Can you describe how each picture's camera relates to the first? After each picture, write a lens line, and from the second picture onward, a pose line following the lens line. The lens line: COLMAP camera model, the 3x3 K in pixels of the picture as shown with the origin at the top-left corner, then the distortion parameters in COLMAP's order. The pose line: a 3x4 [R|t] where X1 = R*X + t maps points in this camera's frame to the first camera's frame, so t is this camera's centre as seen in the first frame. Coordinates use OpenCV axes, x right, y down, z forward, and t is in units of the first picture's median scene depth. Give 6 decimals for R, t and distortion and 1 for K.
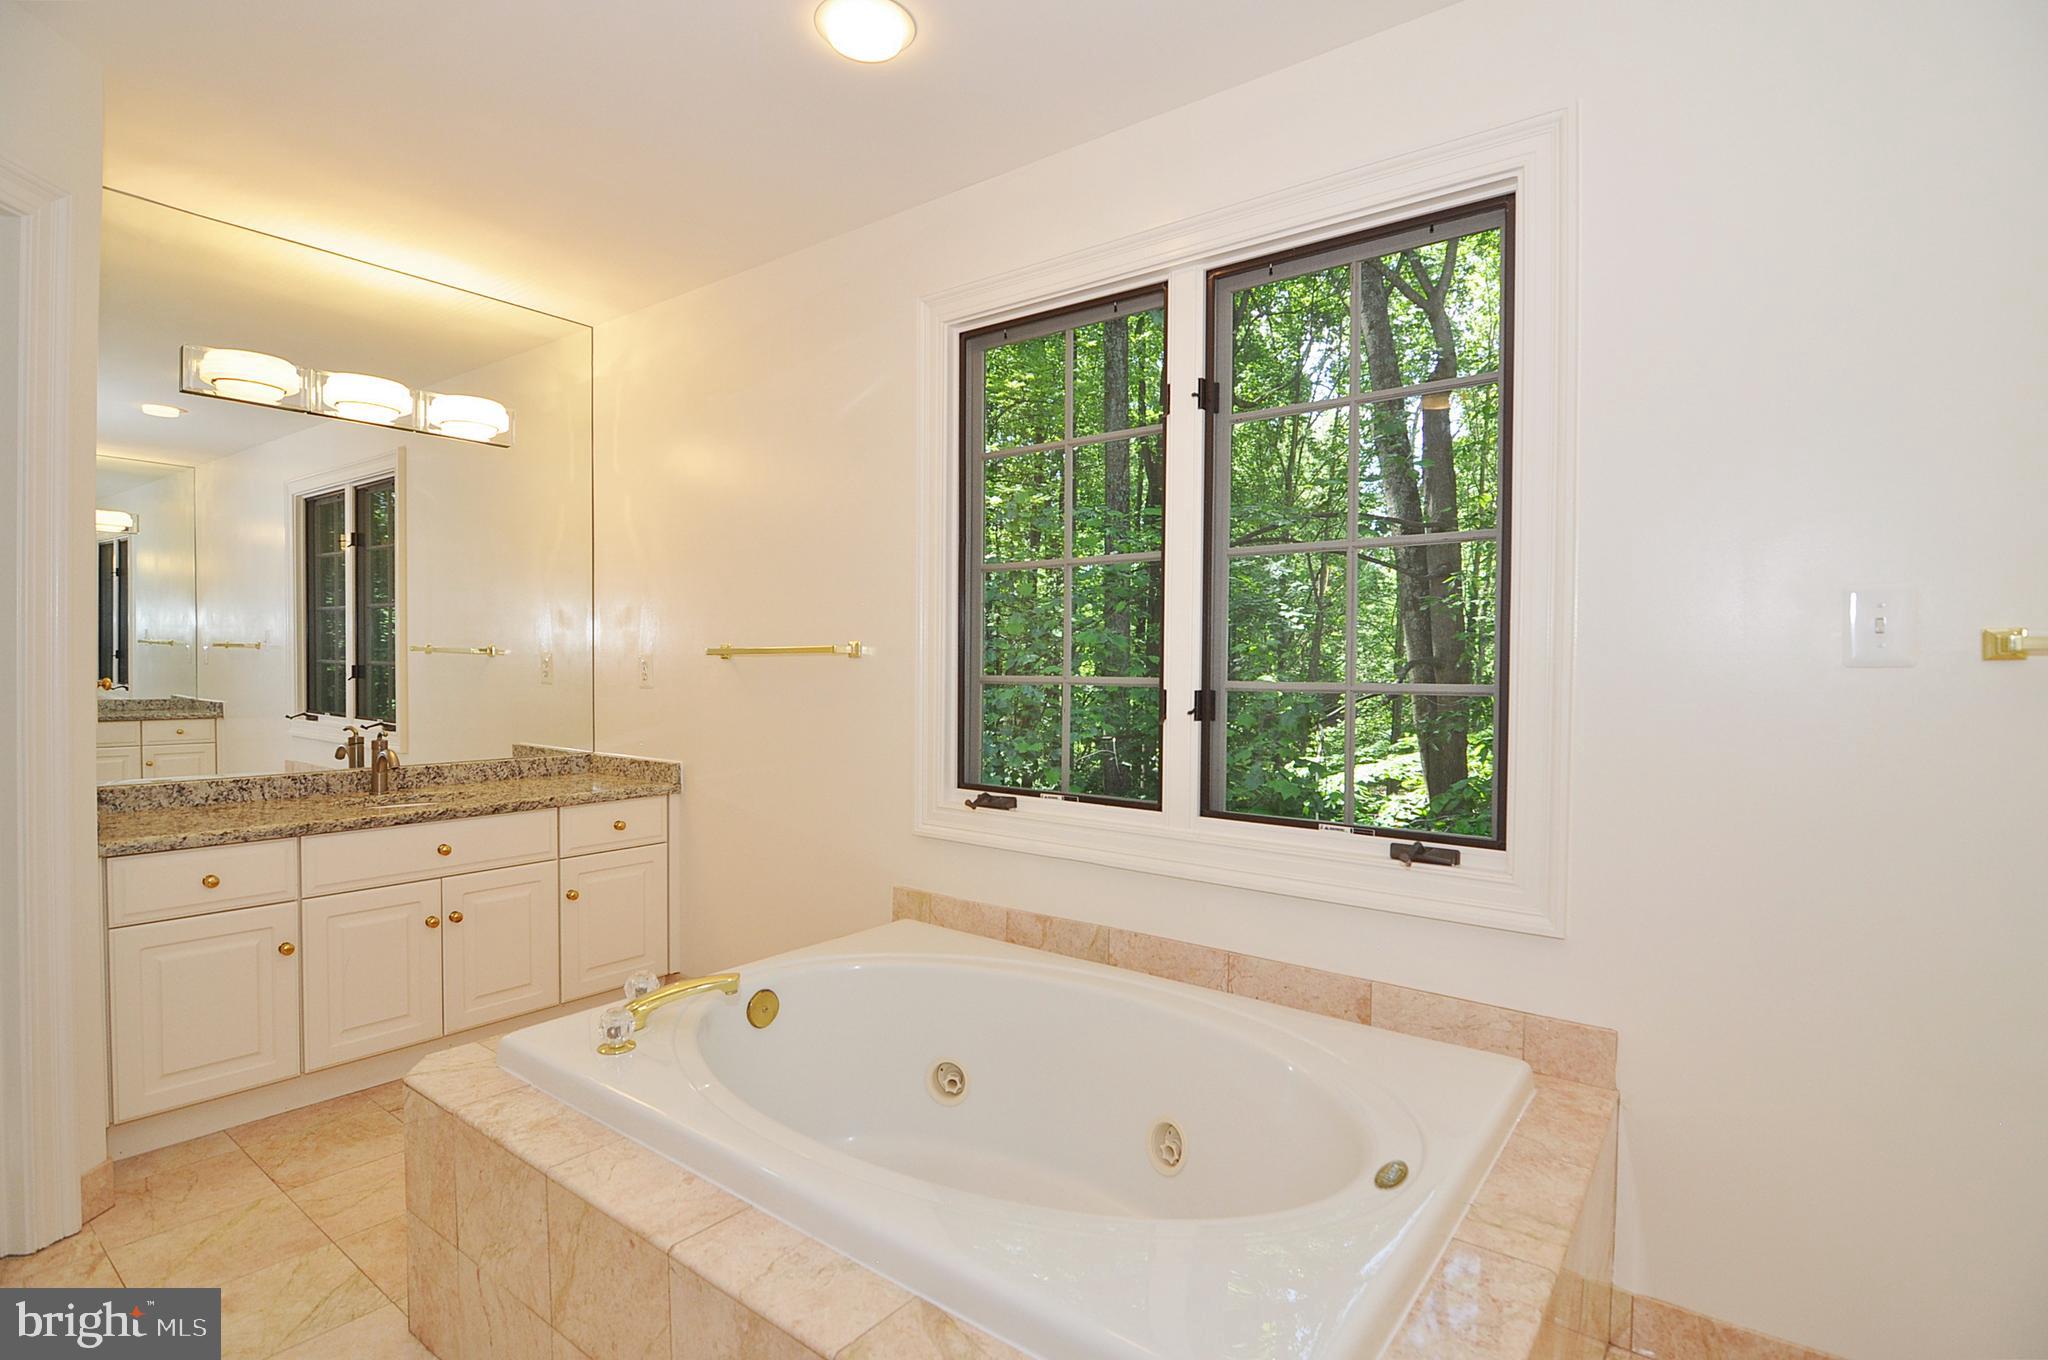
lens RADIAL K [[971.6, 0, 1029.6], [0, 971.6, 698.6], [0, 0, 1]] dist [-0.023111, -0.000206]
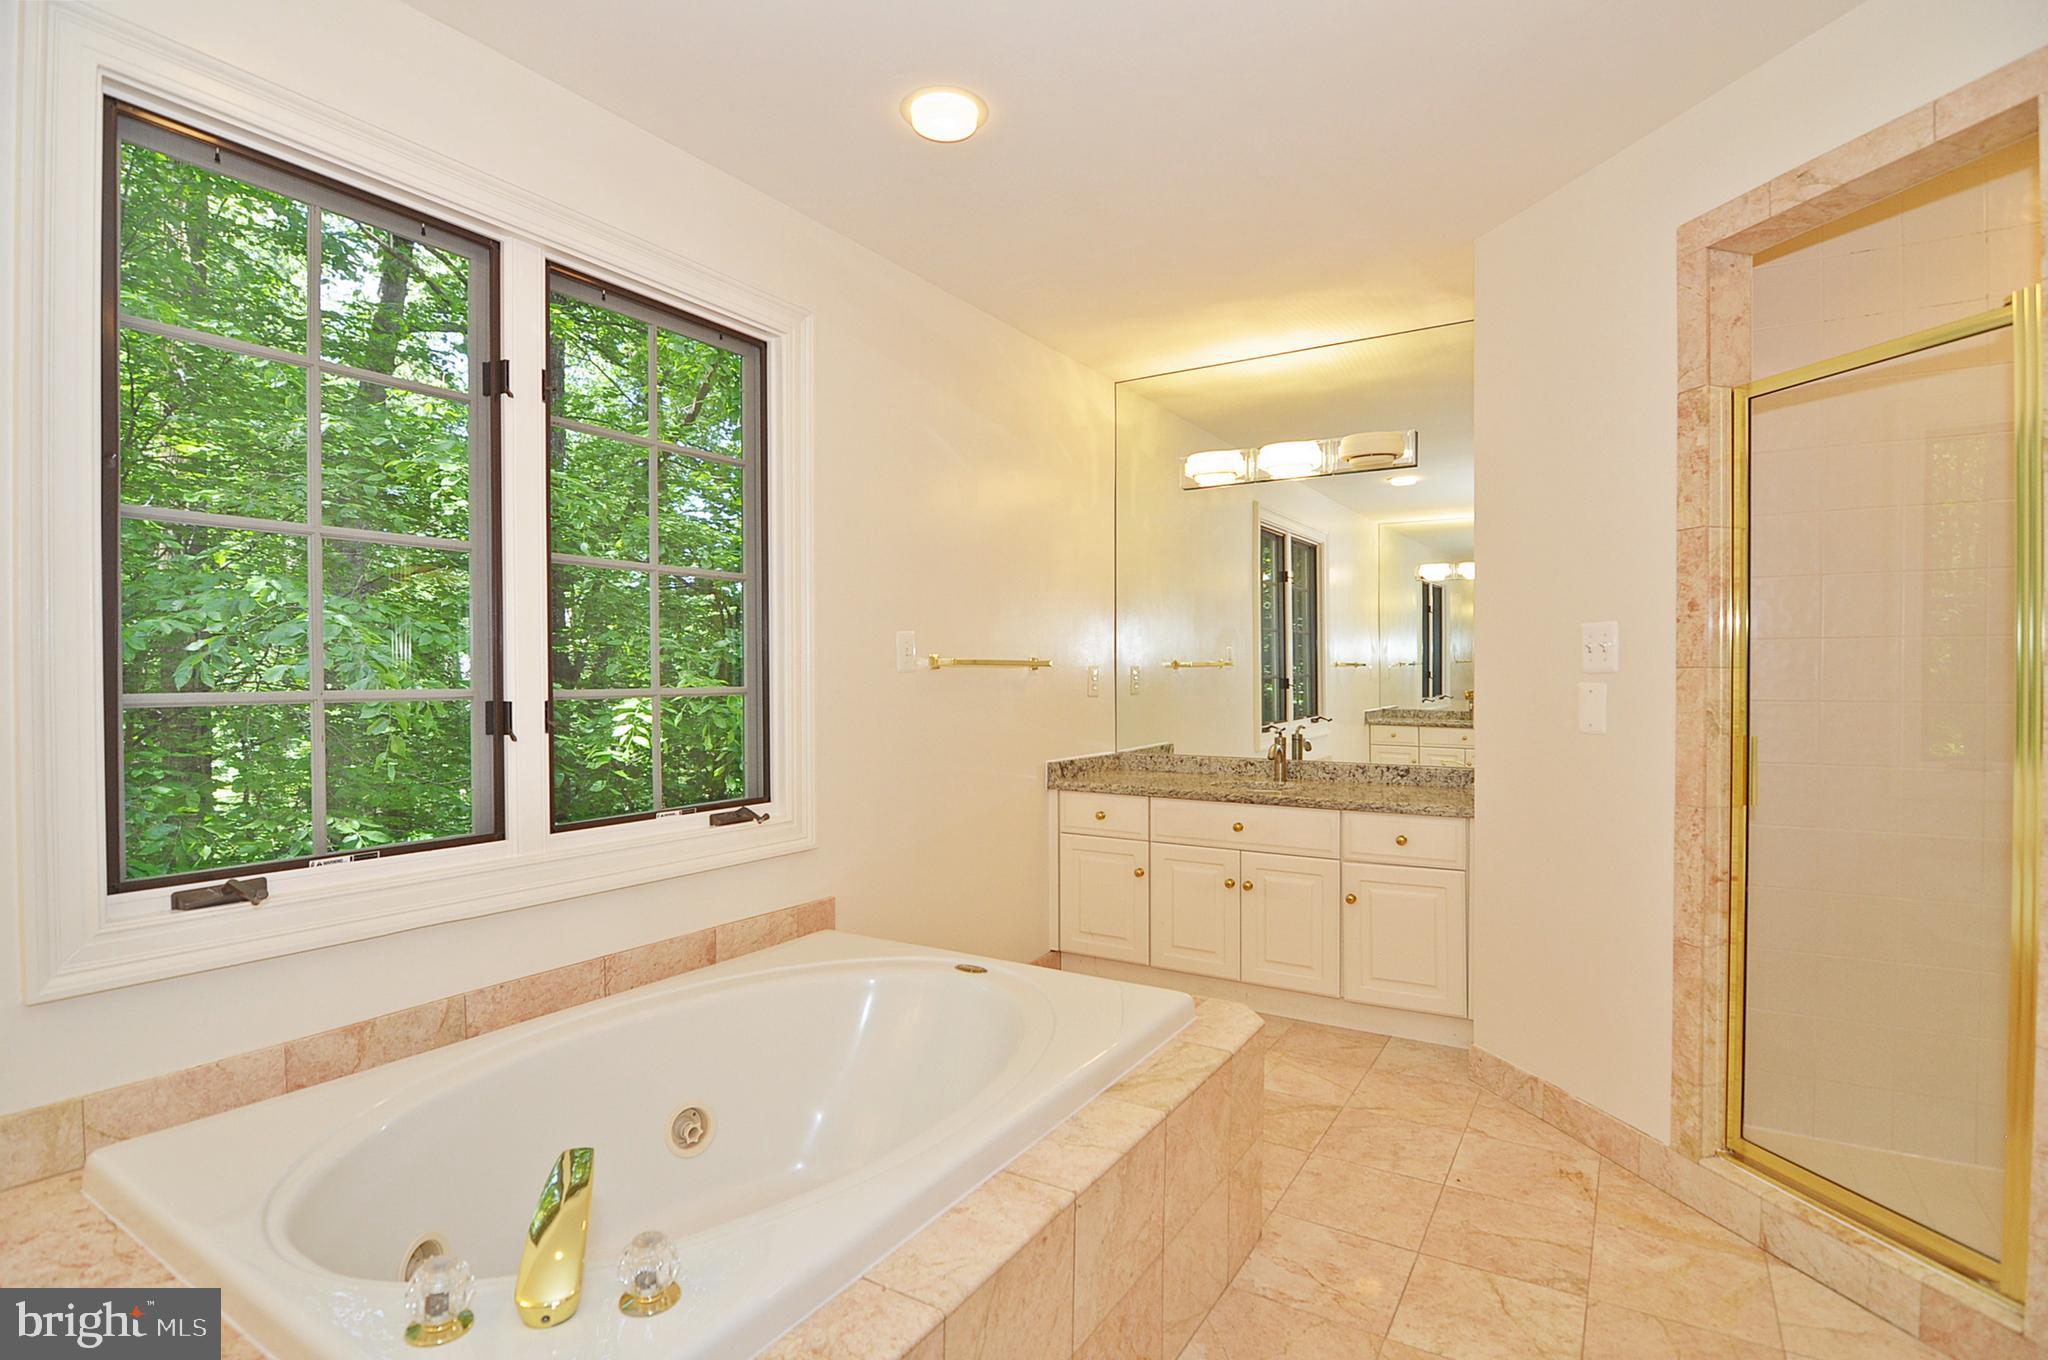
lens RADIAL K [[999.2, 0, 1026.1], [0, 999.2, 685.7], [0, 0, 1]] dist [-0.022236, -0.000514]
pose [[-0.089202, -0.022428, 0.995761, -0.851996], [0.035835, 0.999027, 0.025712, -0.031104], [-0.995369, 0.037977, -0.088311, 0.639075]]
